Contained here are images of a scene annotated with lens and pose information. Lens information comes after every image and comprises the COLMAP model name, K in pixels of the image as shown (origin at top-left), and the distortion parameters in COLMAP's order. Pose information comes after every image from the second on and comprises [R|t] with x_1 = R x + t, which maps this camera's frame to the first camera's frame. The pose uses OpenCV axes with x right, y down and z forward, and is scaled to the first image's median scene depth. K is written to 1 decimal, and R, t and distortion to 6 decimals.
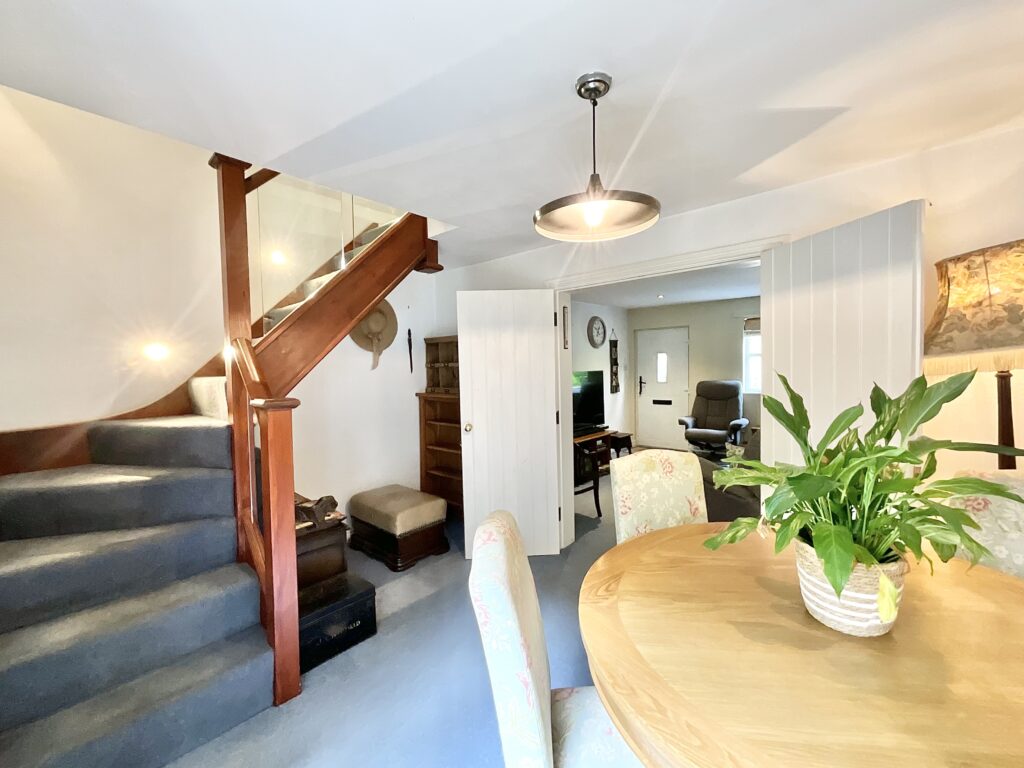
lens RADIAL K [[414.0, 0, 509.0], [0, 414.0, 385.7], [0, 0, 1]] dist [0.002568, -0.003608]
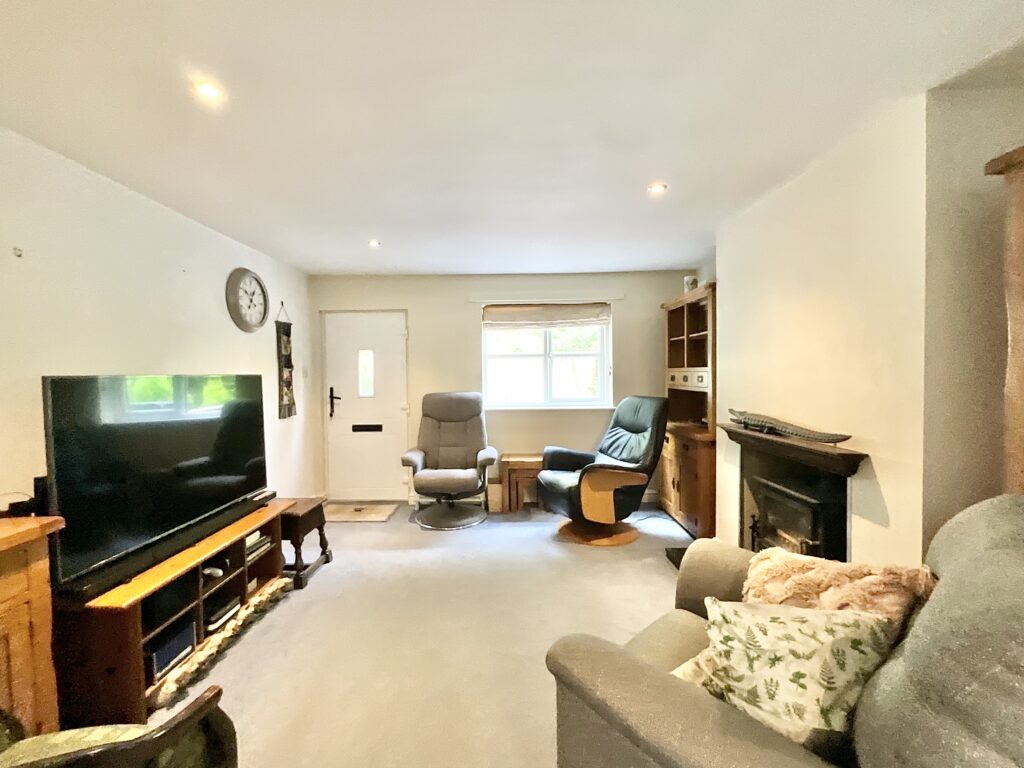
lens RADIAL K [[428.2, 0, 490.3], [0, 428.2, 382.1], [0, 0, 1]] dist [0.000746, 0.009783]
pose [[0.761230, 0.000185, 0.648482, 0.097172], [0.024609, 0.999271, -0.029172, -0.006992], [-0.648015, 0.038165, 0.760671, 0.412585]]
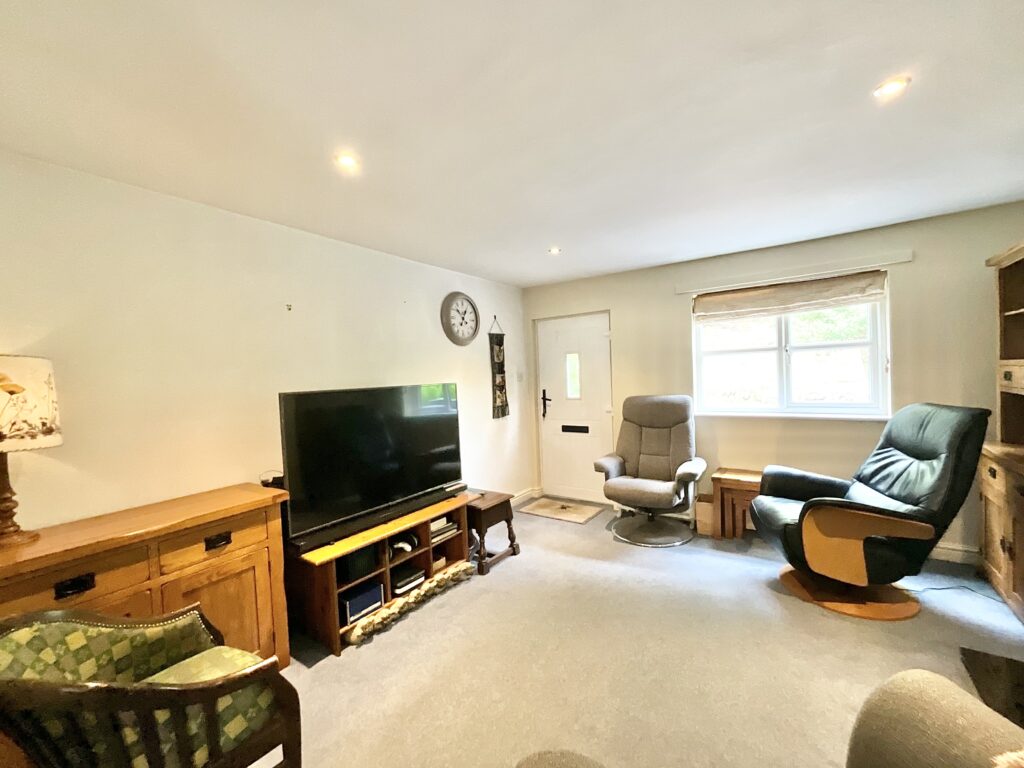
lens RADIAL K [[410.8, 0, 513.4], [0, 410.8, 382.4], [0, 0, 1]] dist [-0.000982, -0.000047]
pose [[0.991184, -0.019230, 0.131091, 0.206949], [0.023368, 0.999274, -0.030105, -0.017398], [-0.130417, 0.032903, 0.990913, 0.403118]]
